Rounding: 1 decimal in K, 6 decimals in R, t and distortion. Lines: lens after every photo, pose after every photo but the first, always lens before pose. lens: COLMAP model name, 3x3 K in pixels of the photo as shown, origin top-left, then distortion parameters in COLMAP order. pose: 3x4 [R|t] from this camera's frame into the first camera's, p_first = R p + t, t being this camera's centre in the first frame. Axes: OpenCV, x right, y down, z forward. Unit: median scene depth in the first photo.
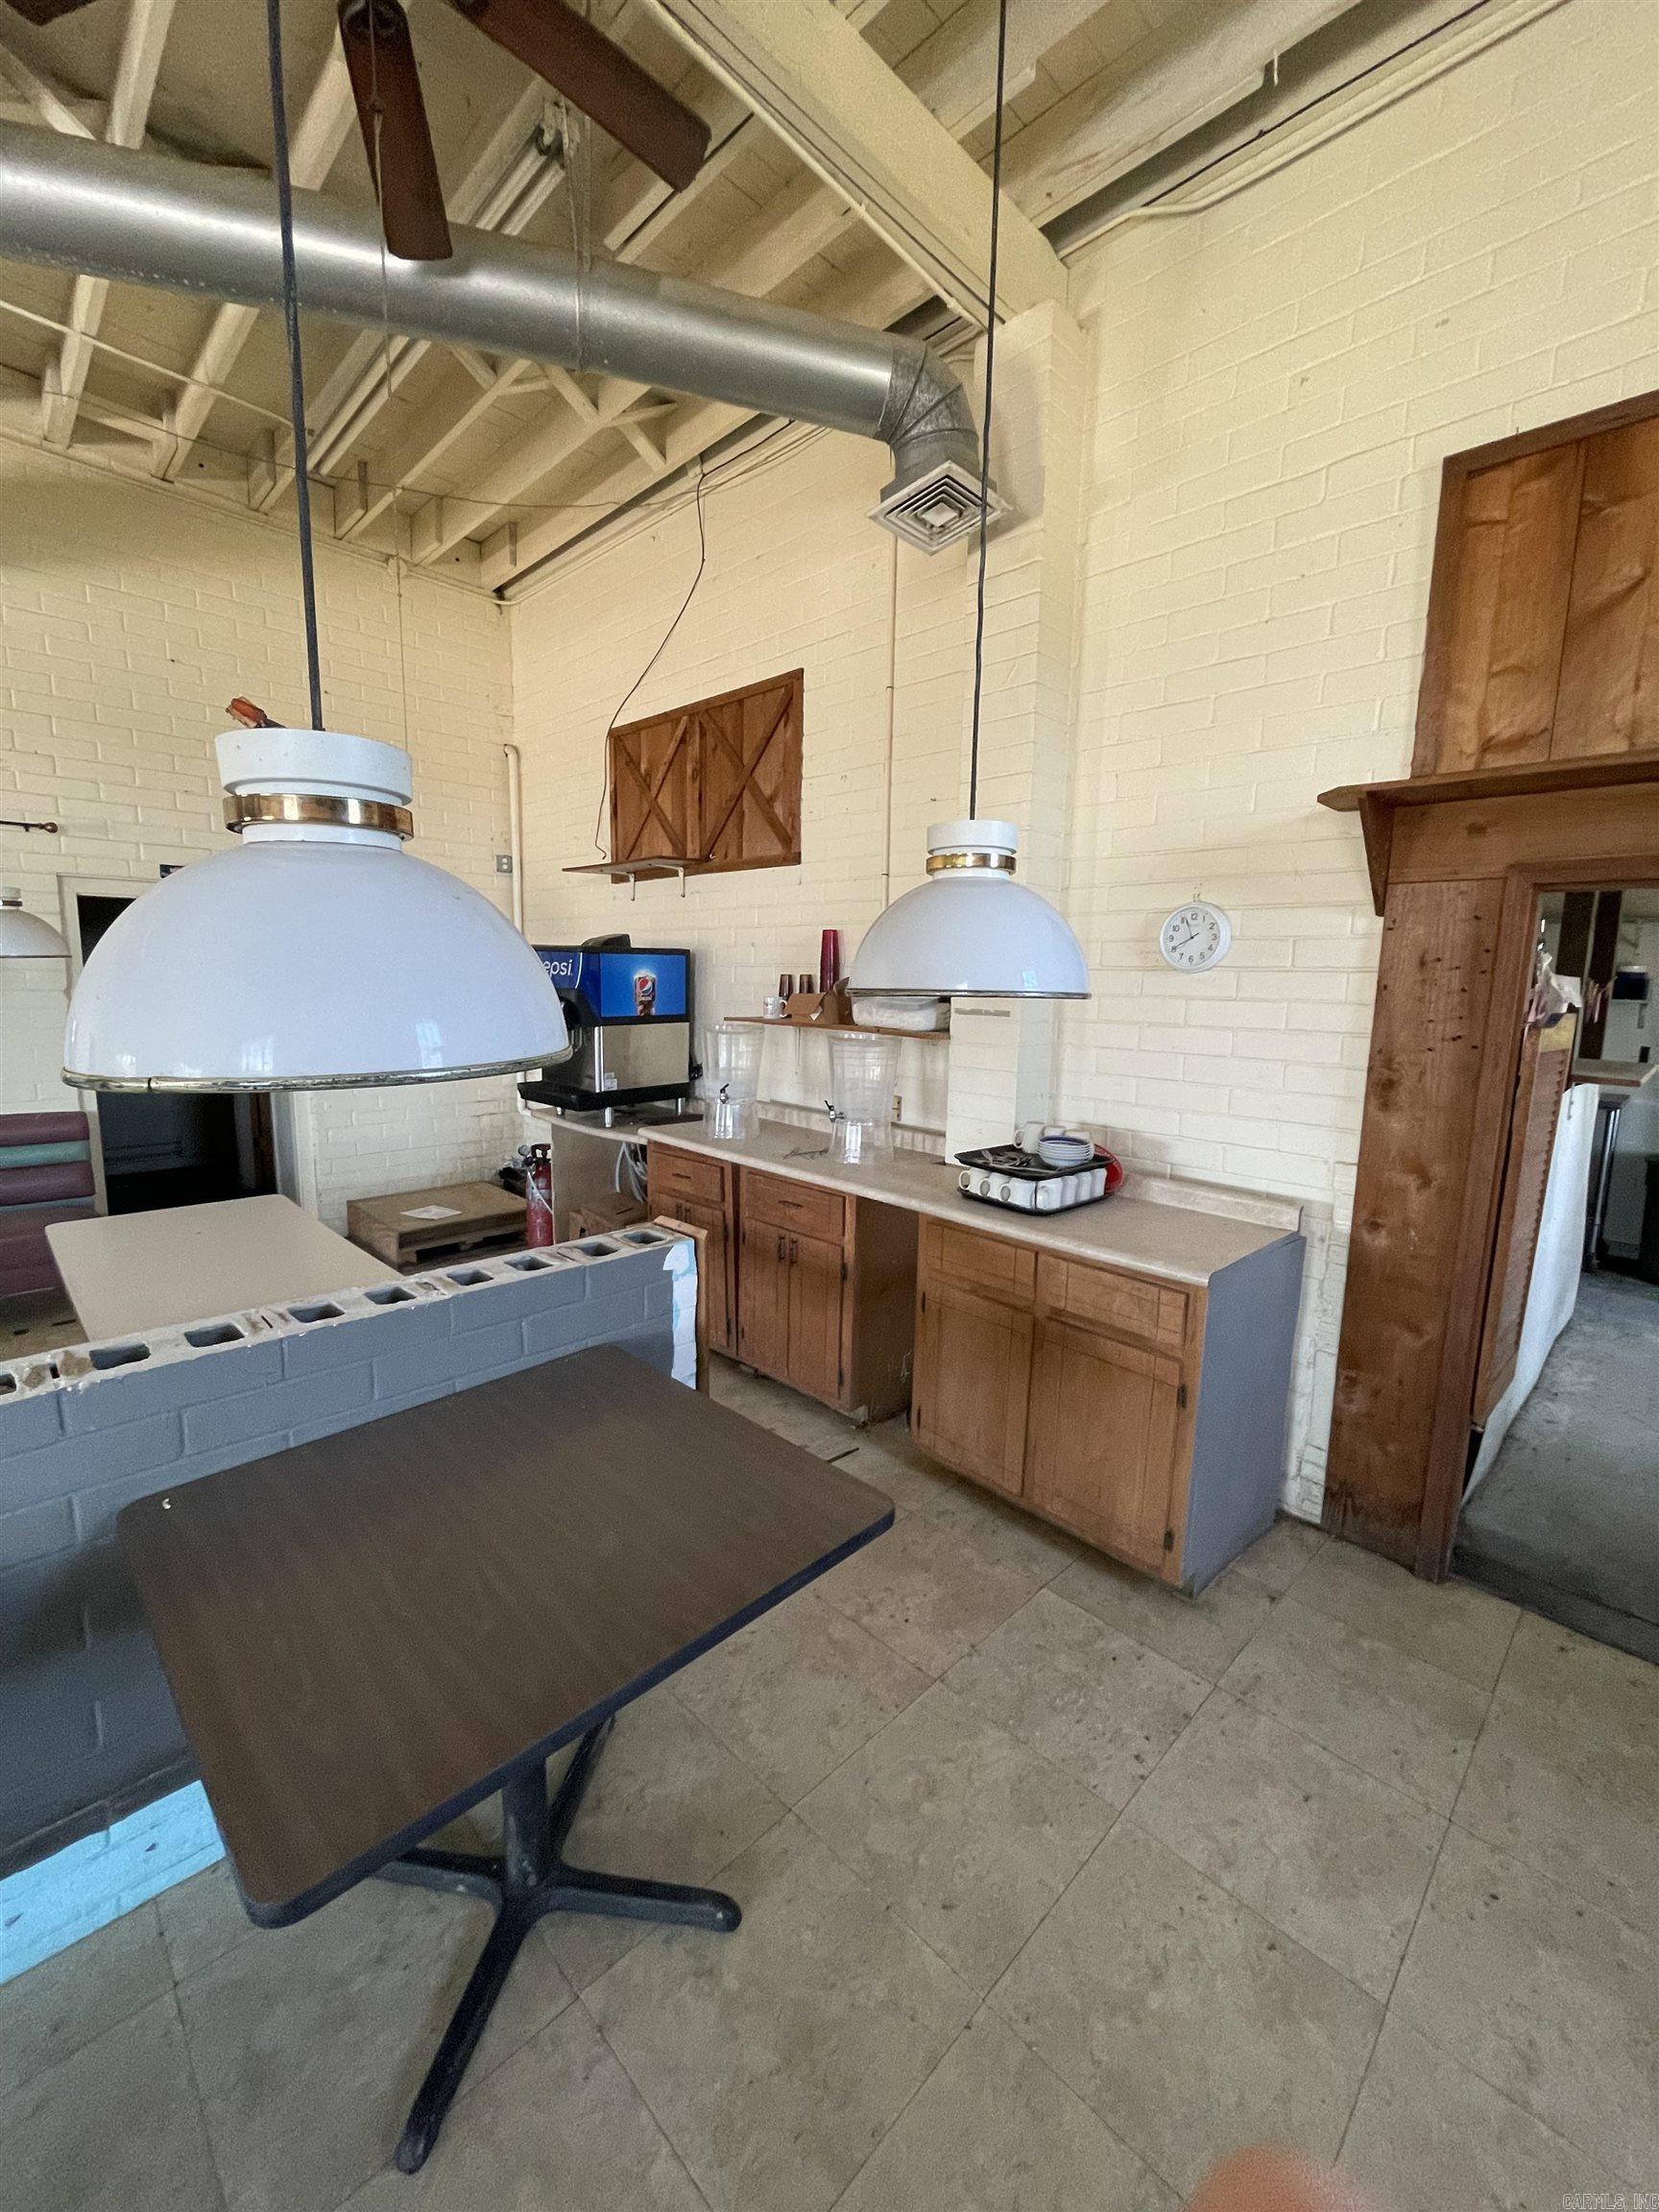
lens RADIAL K [[890.4, 0, 829.5], [0, 890.4, 1106.0], [0, 0, 1]] dist [-0.002871, -0.000365]
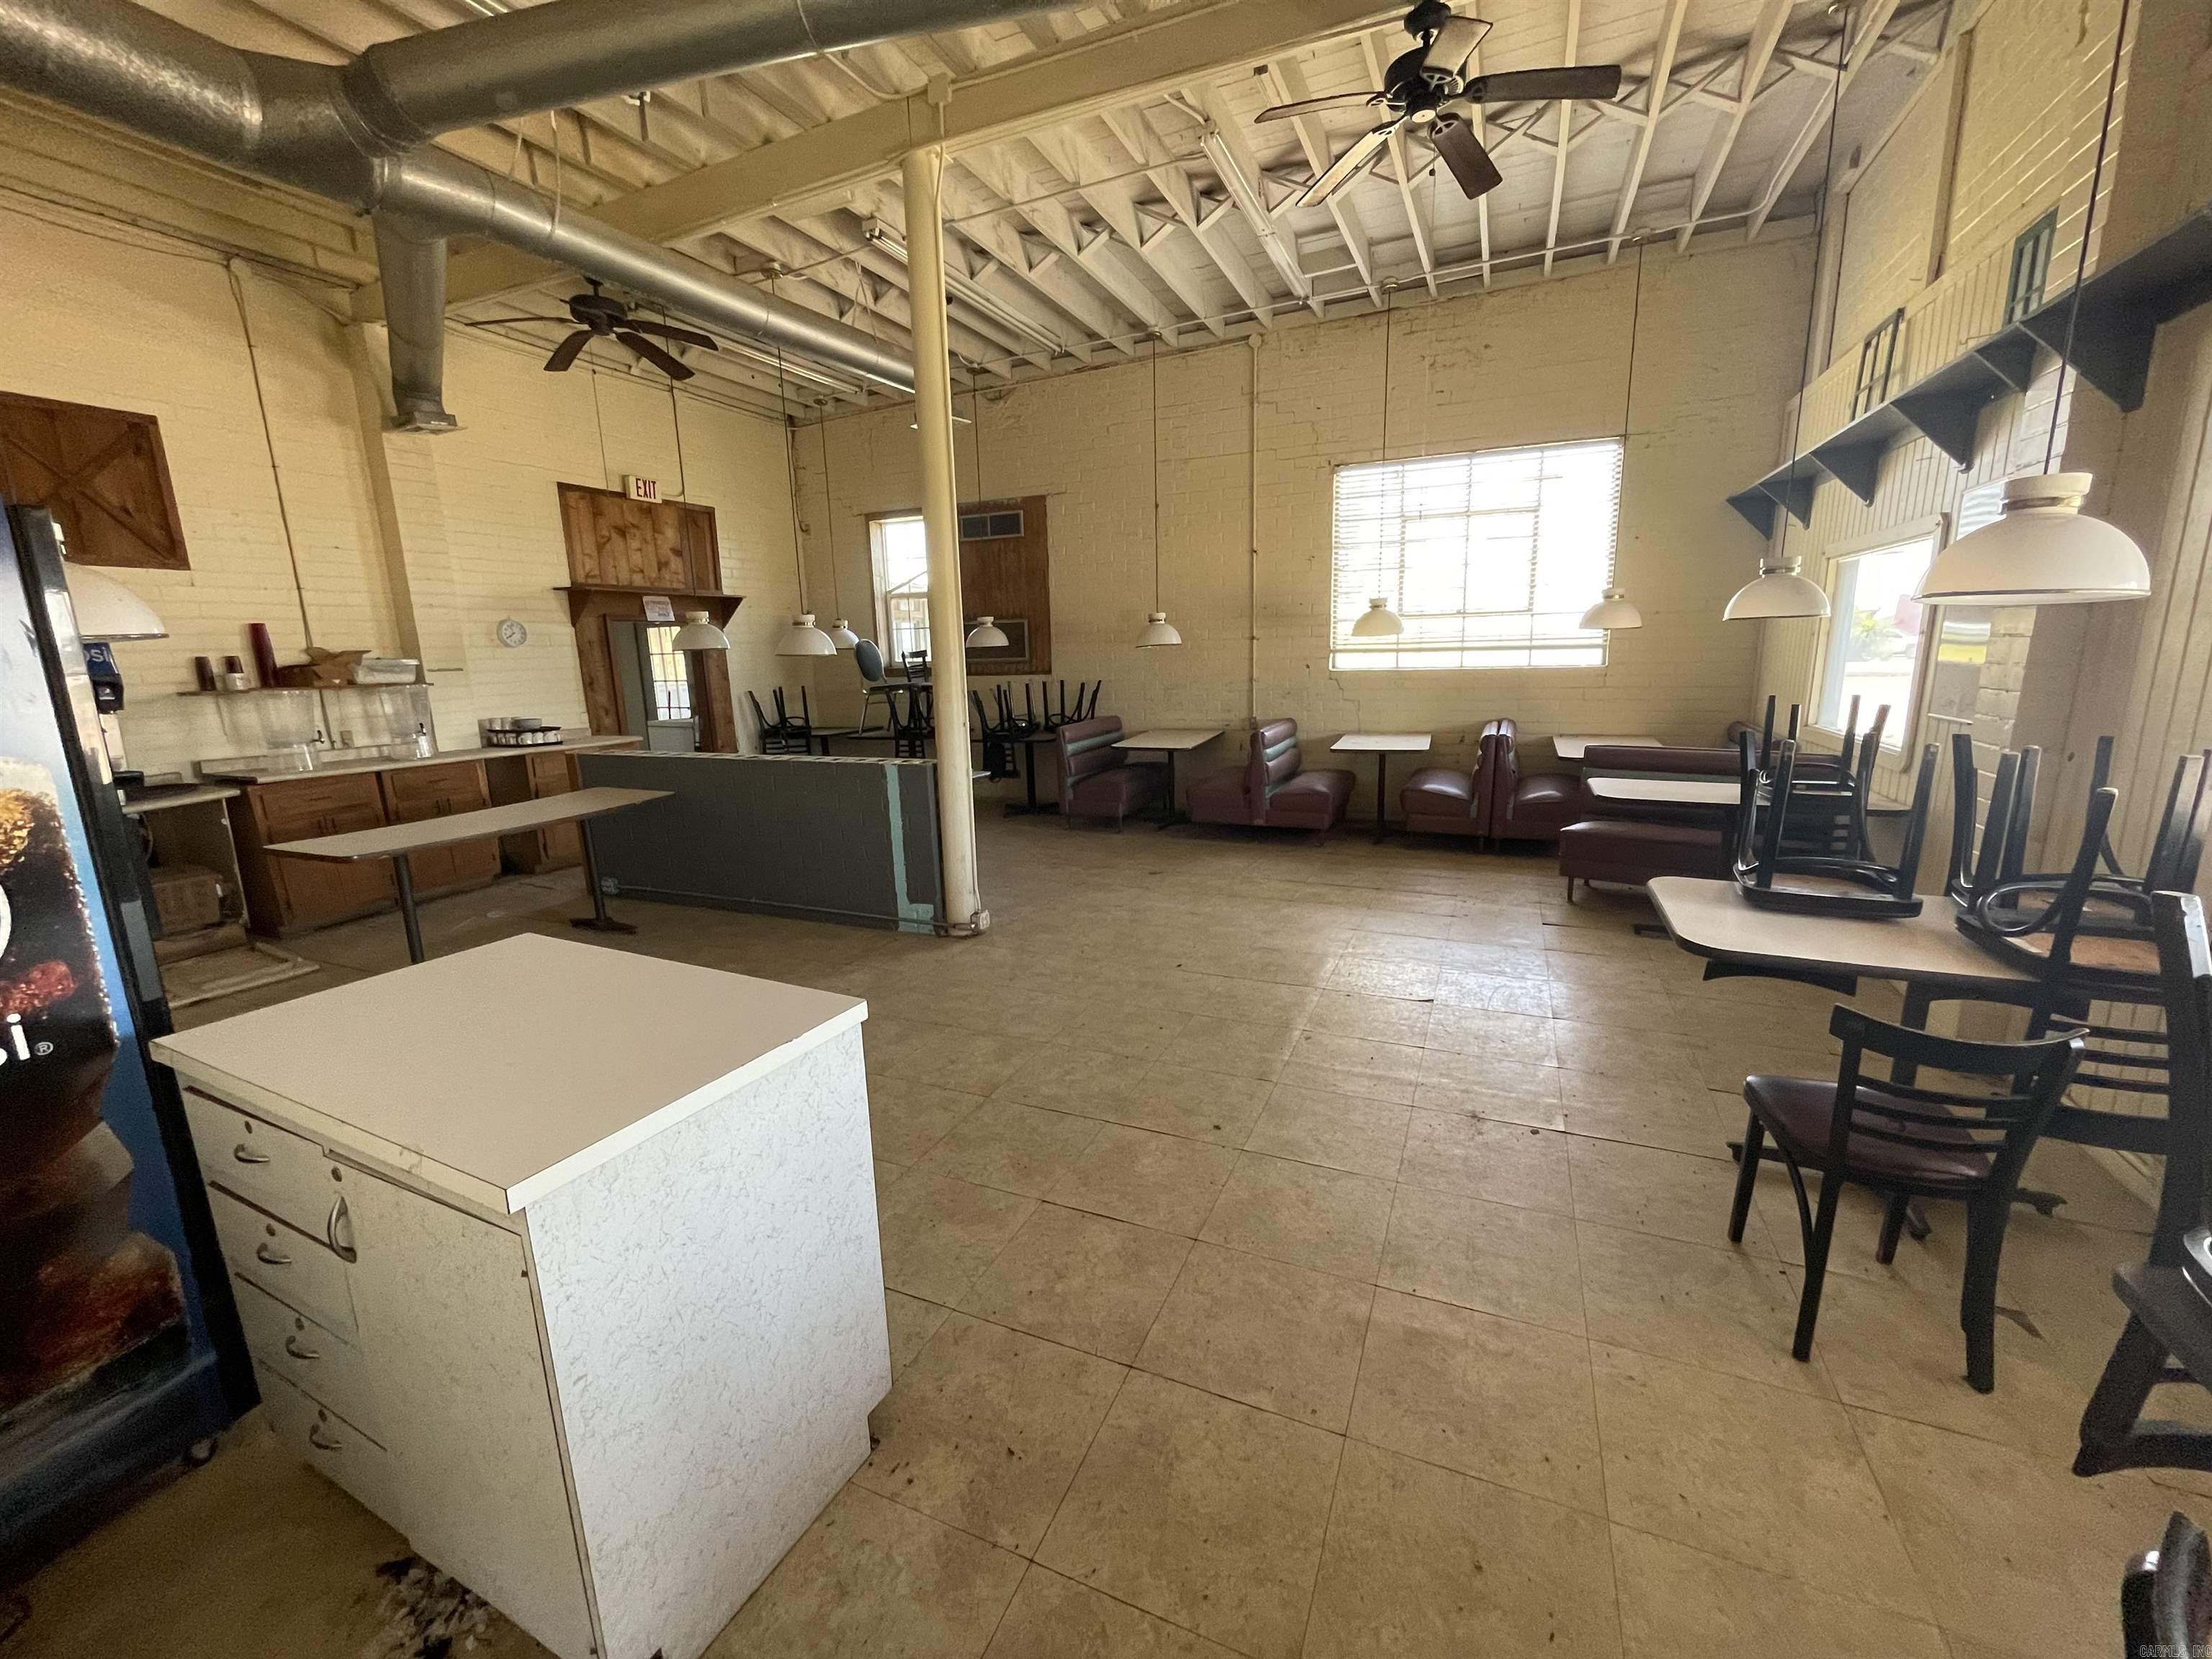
lens RADIAL K [[890.4, 0, 1106.0], [0, 890.4, 829.5], [0, 0, 1]] dist [-0.002871, -0.000365]
pose [[-0.364889, -0.210940, 0.906841, -2.147255], [0.136015, 0.951470, 0.276050, -0.107689], [-0.921063, 0.224072, -0.318490, 0.336514]]
